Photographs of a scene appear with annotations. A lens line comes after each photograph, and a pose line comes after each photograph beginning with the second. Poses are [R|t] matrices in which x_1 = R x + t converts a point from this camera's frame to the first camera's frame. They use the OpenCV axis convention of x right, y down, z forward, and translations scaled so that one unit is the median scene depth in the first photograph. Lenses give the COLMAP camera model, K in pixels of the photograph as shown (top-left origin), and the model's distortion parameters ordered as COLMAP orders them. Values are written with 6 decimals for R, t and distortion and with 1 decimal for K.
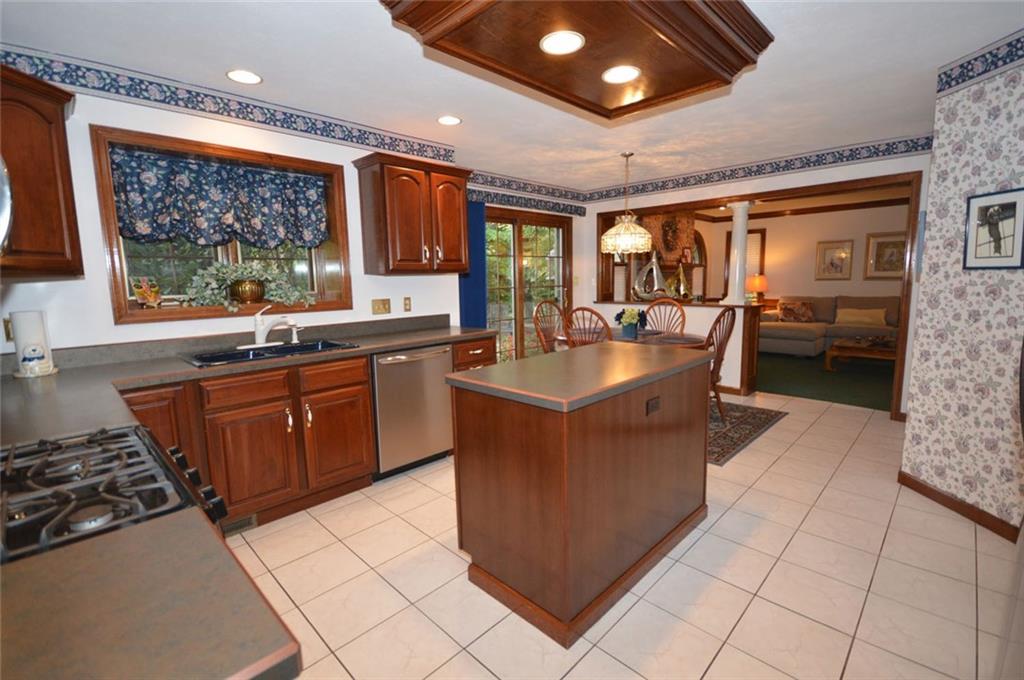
lens RADIAL K [[454.7, 0, 512.0], [0, 454.7, 340.0], [0, 0, 1]] dist [0.001182, -0.000055]
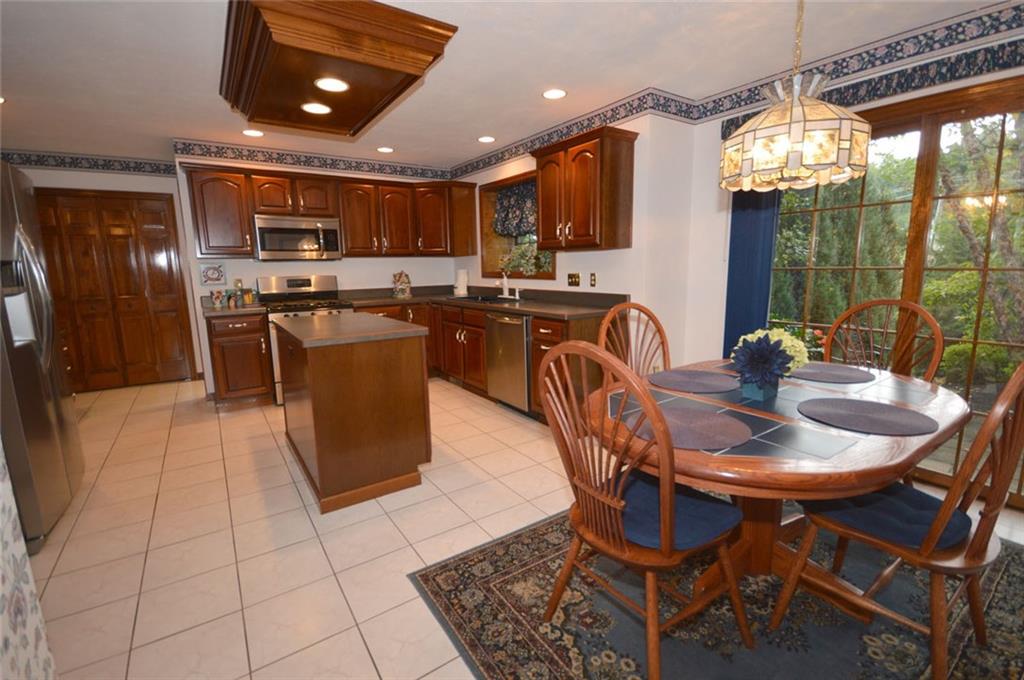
lens RADIAL K [[454.7, 0, 512.0], [0, 454.7, 340.0], [0, 0, 1]] dist [0.001182, -0.000055]
pose [[-0.192326, 0.182568, -0.964199, 0.836351], [-0.115765, 0.971460, 0.207035, -0.142262], [0.974479, 0.151439, -0.165702, 1.040294]]
